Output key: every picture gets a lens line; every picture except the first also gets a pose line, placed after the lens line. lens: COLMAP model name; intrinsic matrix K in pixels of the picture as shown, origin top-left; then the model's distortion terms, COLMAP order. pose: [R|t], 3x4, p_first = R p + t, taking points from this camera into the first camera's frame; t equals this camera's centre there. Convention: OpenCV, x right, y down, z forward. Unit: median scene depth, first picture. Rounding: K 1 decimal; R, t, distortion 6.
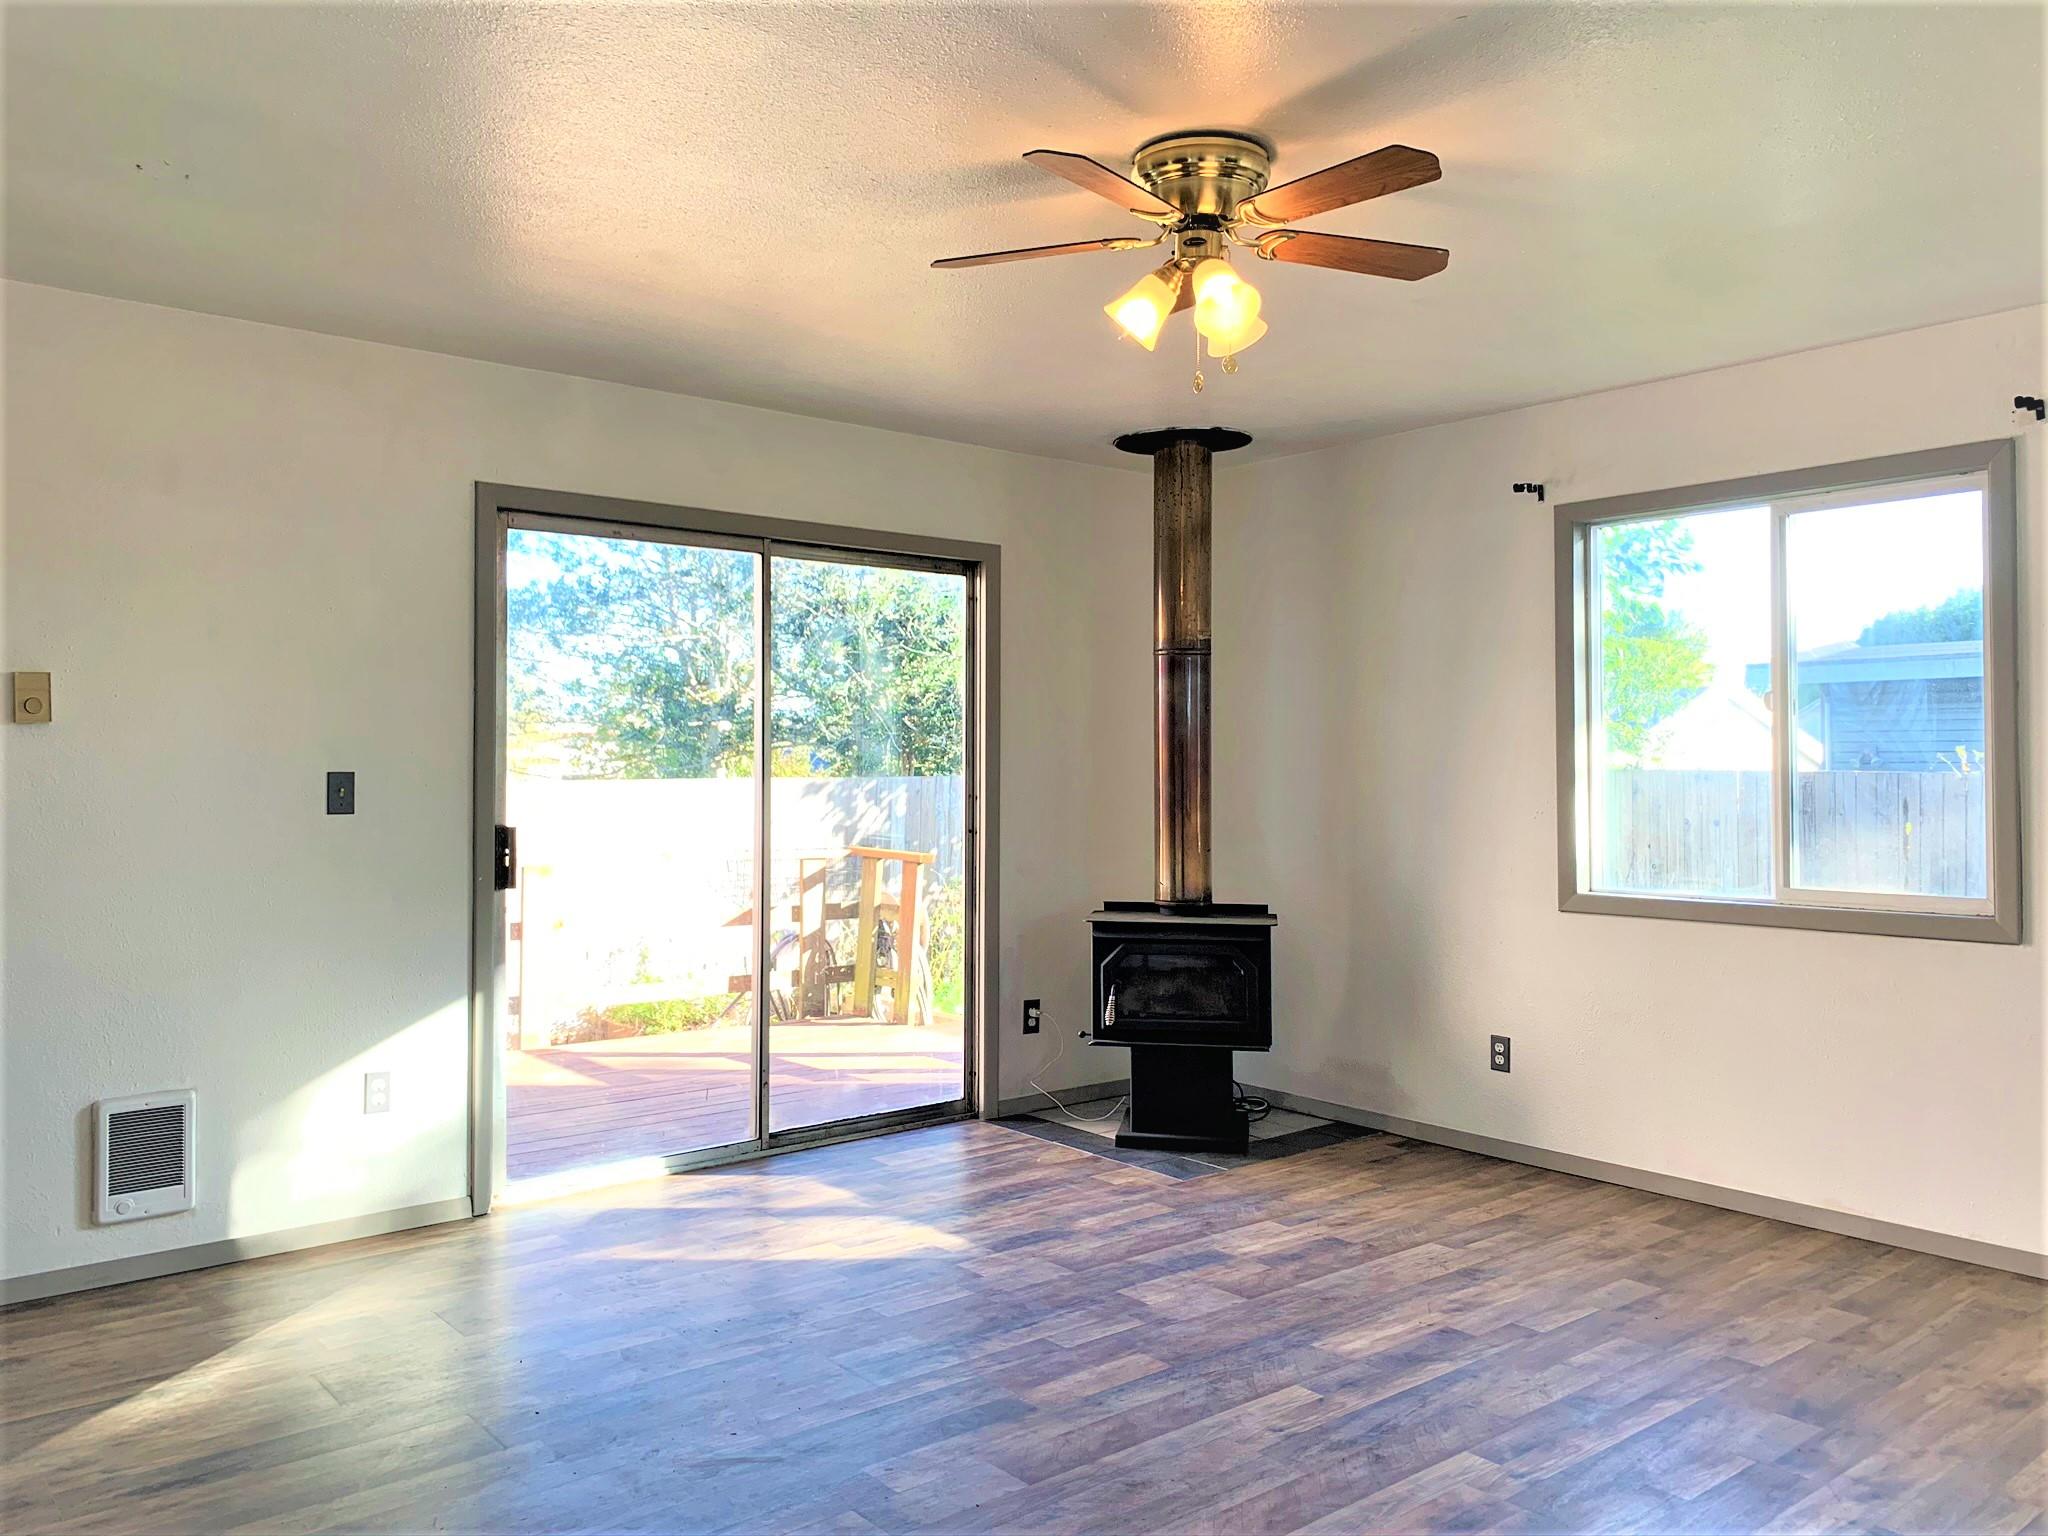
lens RADIAL K [[1571.1, 0, 1026.1], [0, 1571.1, 766.0], [0, 0, 1]] dist [0.033352, -0.030229]
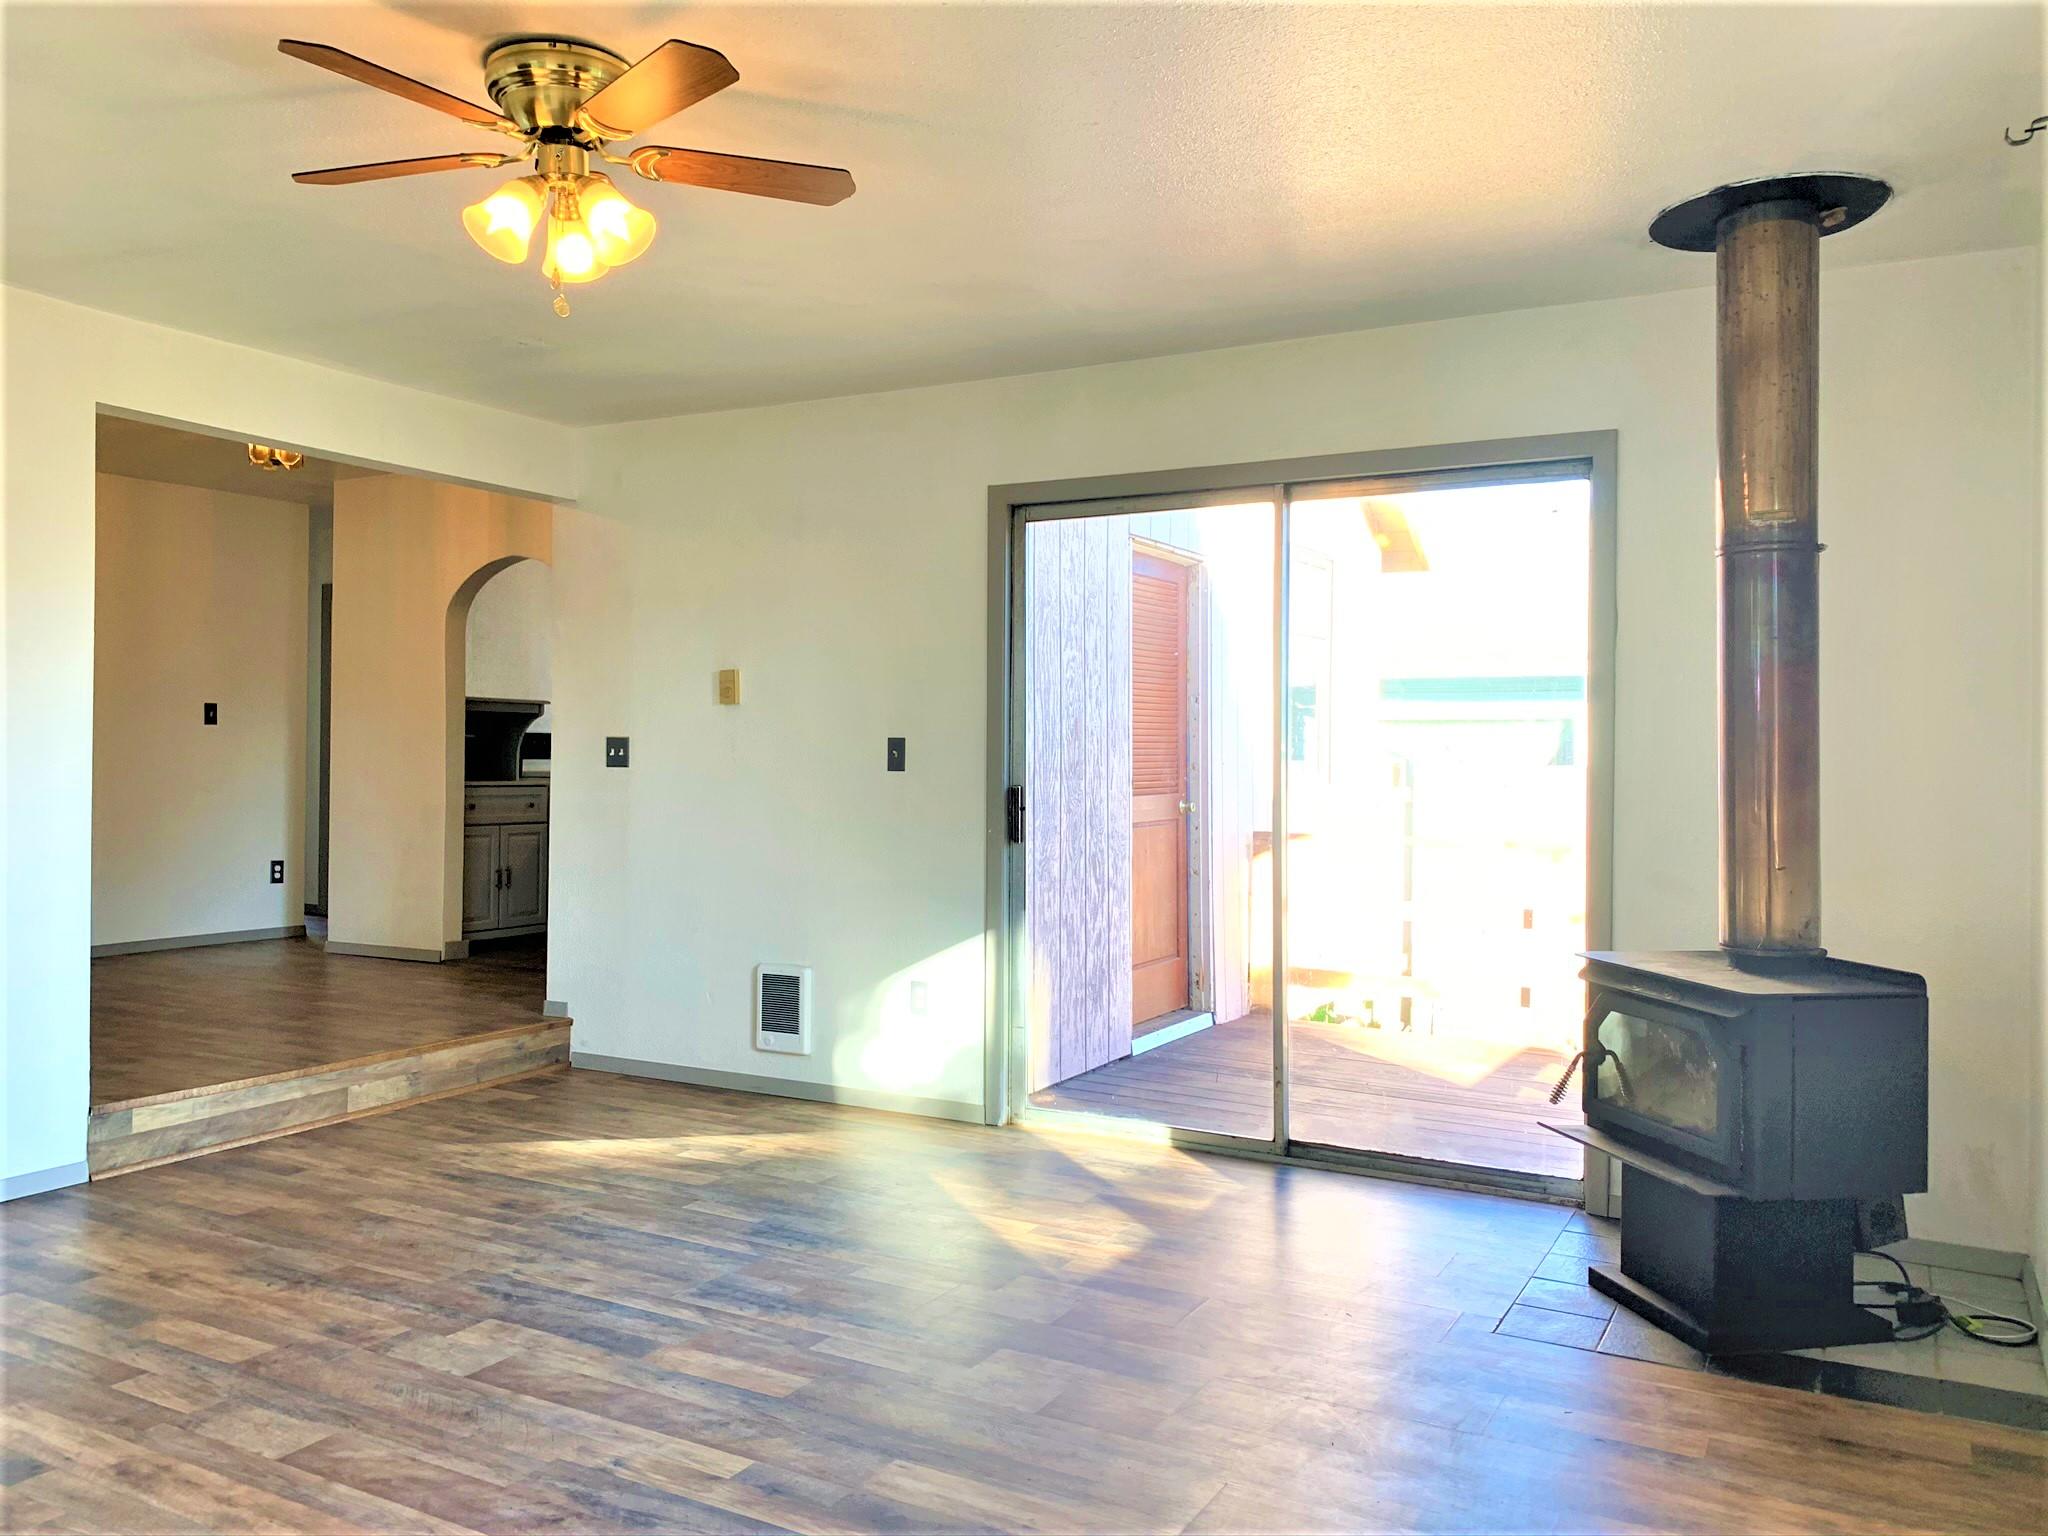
lens RADIAL K [[1571.1, 0, 1014.2], [0, 1571.1, 751.1], [0, 0, 1]] dist [0.033352, -0.030229]
pose [[0.358181, 0.002708, -0.933648, 0.835477], [-0.011881, 0.999928, -0.001658, 0.016972], [0.933576, 0.011686, 0.358188, 0.696634]]
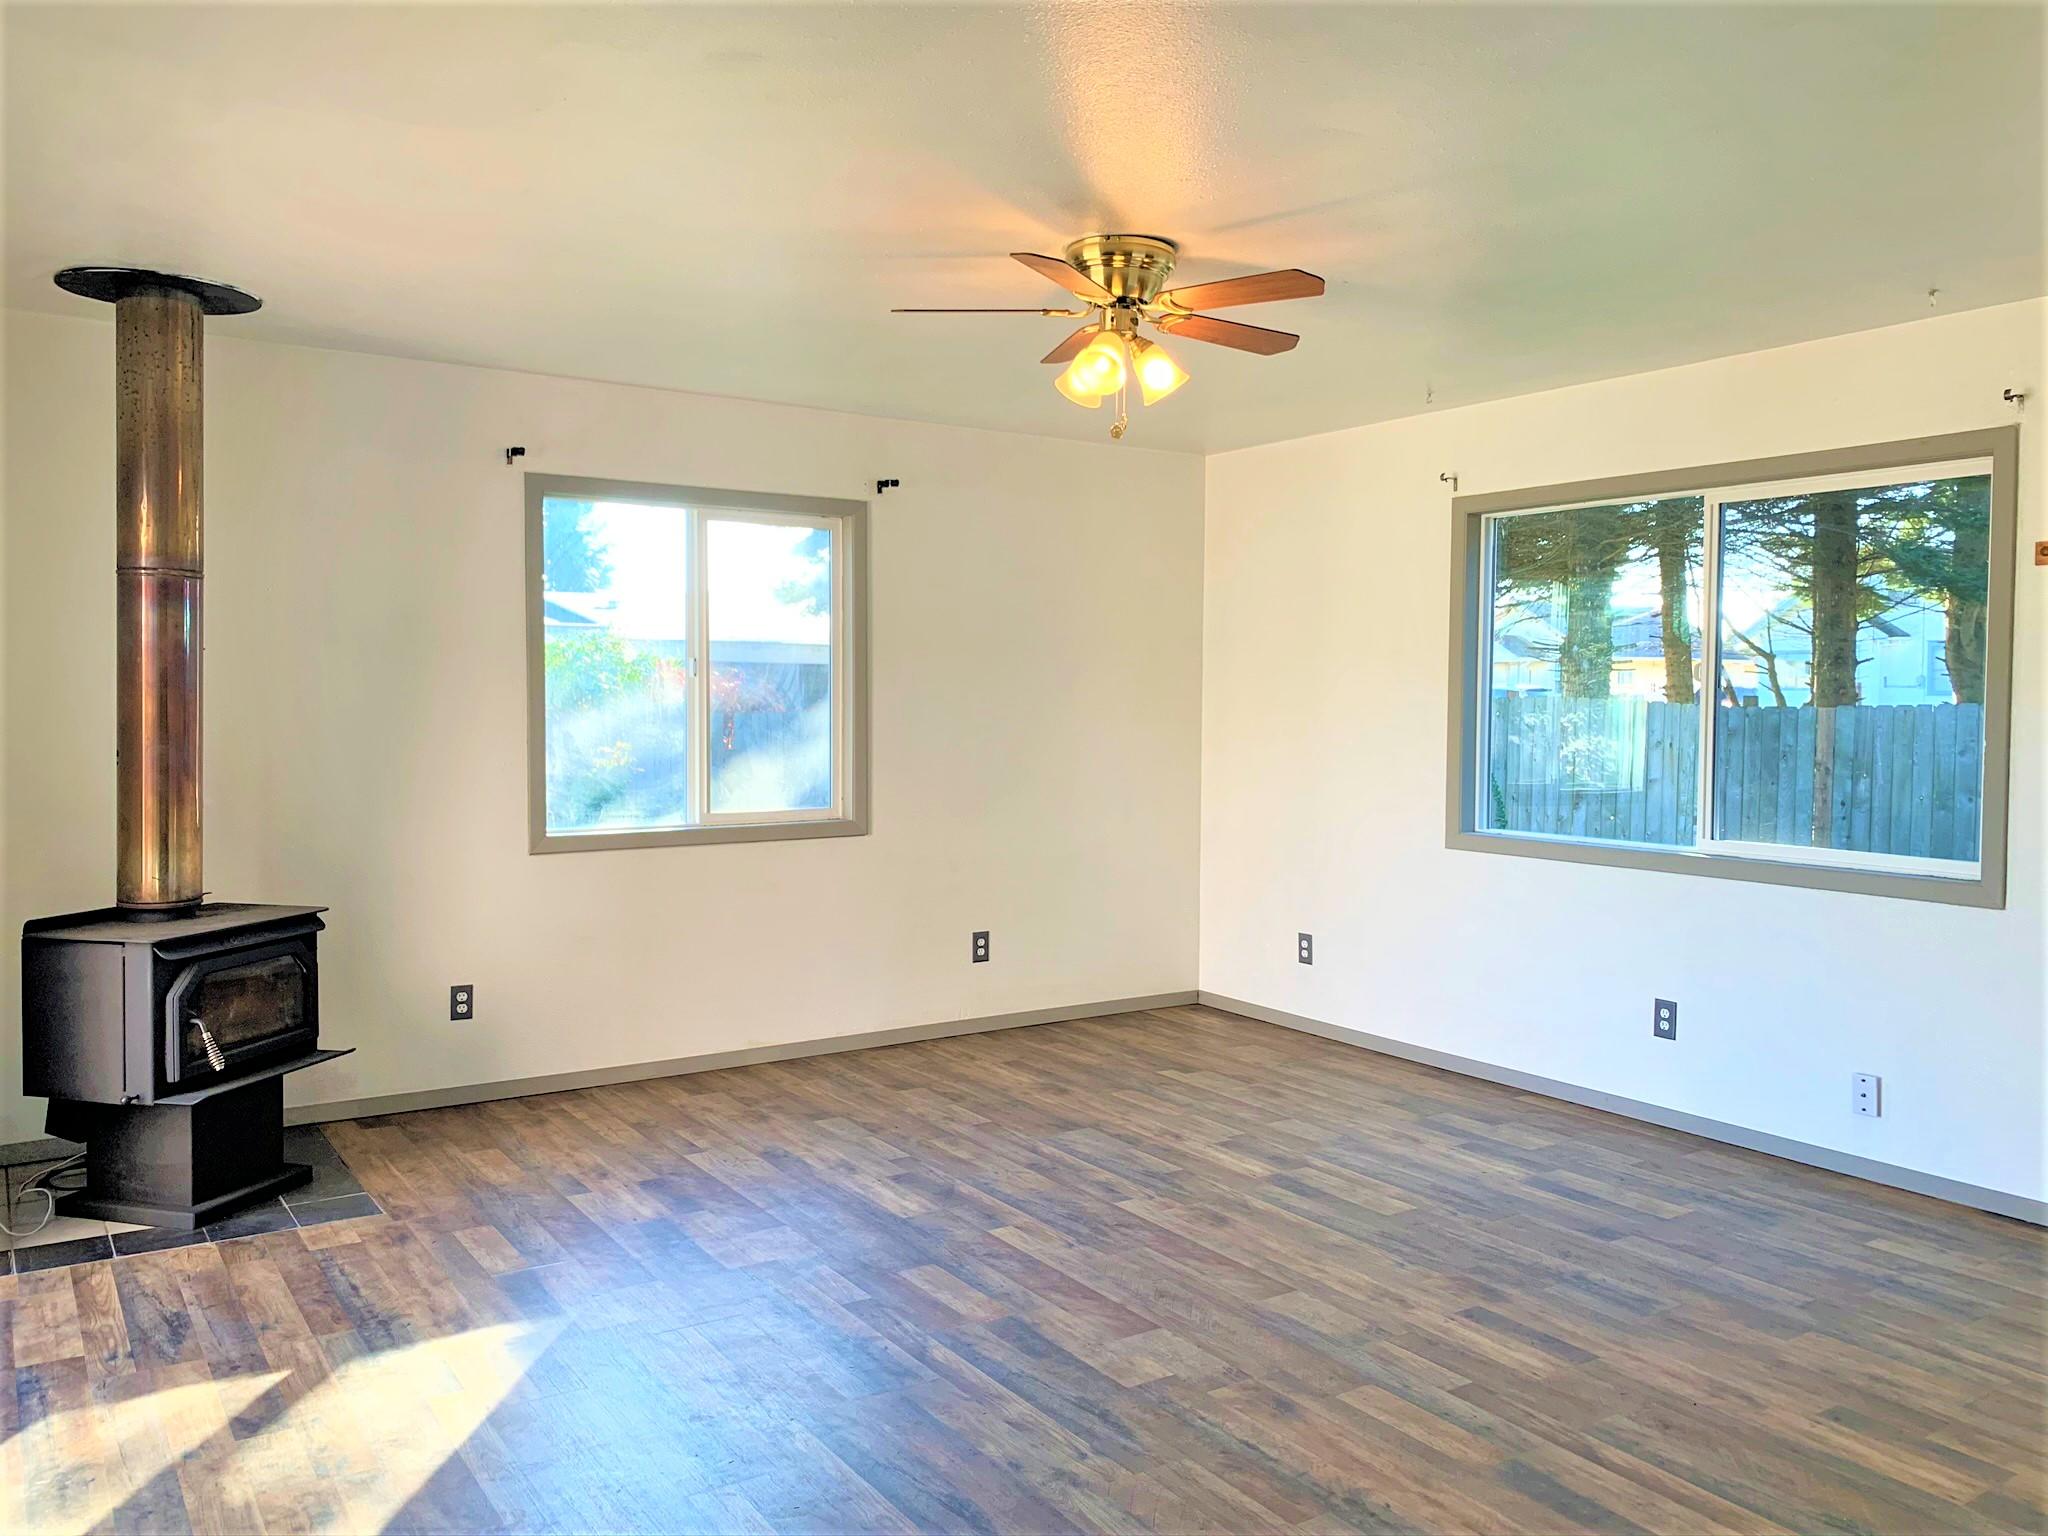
lens RADIAL K [[1571.1, 0, 995.9], [0, 1571.1, 747.1], [0, 0, 1]] dist [0.033352, -0.030229]
pose [[0.119487, -0.035397, 0.992205, -0.878501], [-0.004305, 0.999336, 0.036169, -0.027111], [-0.992826, -0.008593, 0.119255, 0.715993]]
